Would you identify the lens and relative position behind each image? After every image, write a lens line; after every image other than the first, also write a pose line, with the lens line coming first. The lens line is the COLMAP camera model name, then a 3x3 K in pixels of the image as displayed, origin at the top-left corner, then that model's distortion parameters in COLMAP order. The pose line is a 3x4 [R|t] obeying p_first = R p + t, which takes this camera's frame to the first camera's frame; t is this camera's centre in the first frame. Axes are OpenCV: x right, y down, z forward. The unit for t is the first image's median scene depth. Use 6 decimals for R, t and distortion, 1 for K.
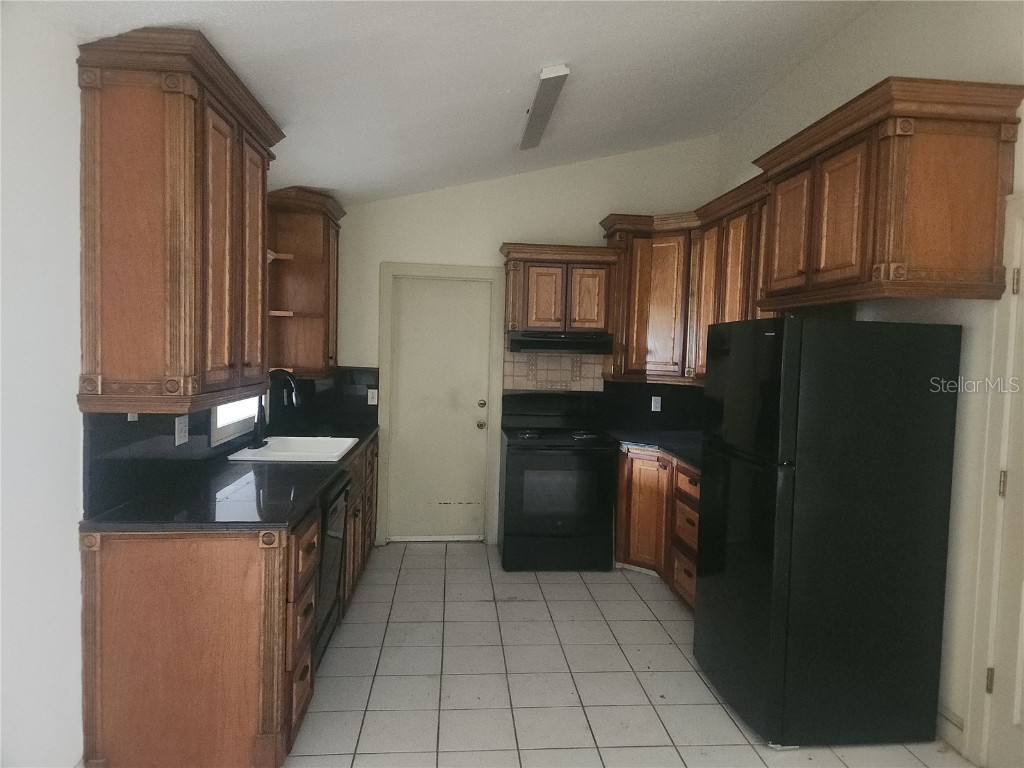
lens RADIAL K [[683.6, 0, 517.3], [0, 683.6, 382.7], [0, 0, 1]] dist [0.081631, -0.076605]
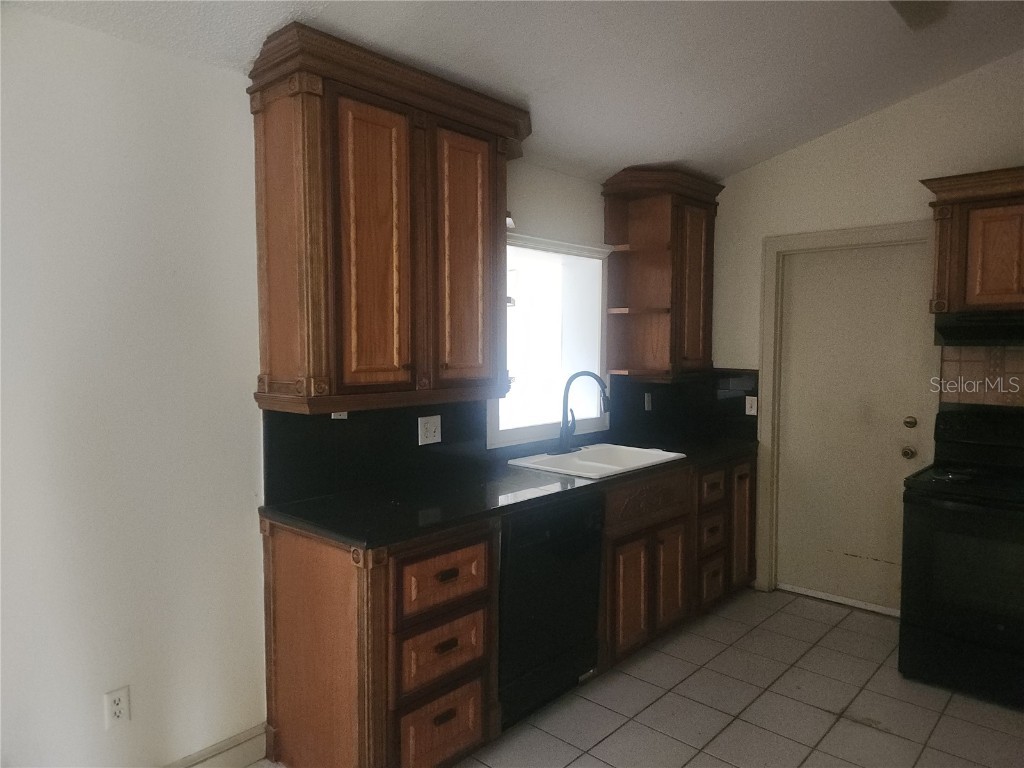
lens RADIAL K [[683.6, 0, 517.3], [0, 683.6, 382.7], [0, 0, 1]] dist [0.081631, -0.076605]
pose [[0.677722, 0.014892, -0.735167, 0.214171], [-0.017855, 0.999833, 0.003793, -0.004881], [0.735101, 0.010556, 0.677875, 0.258141]]
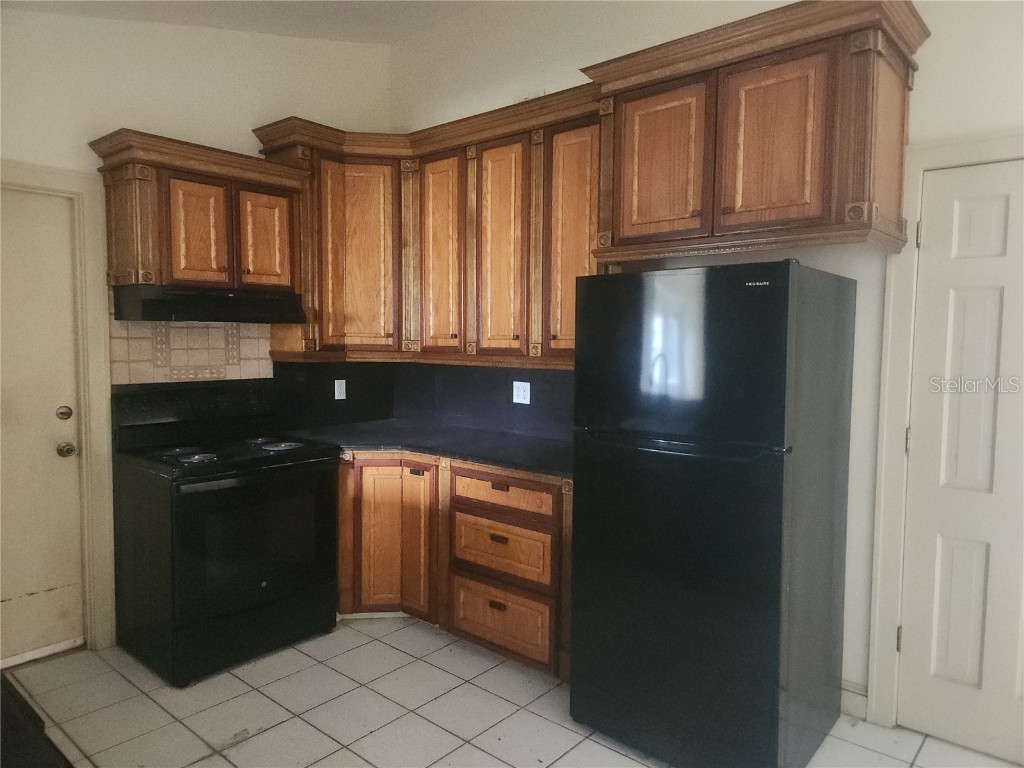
lens RADIAL K [[683.6, 0, 517.3], [0, 683.6, 382.7], [0, 0, 1]] dist [0.081631, -0.076605]
pose [[0.719242, -0.070120, 0.691212, -0.199078], [0.047189, 0.997527, 0.052091, -0.007624], [-0.693155, -0.004848, 0.720772, 0.349994]]
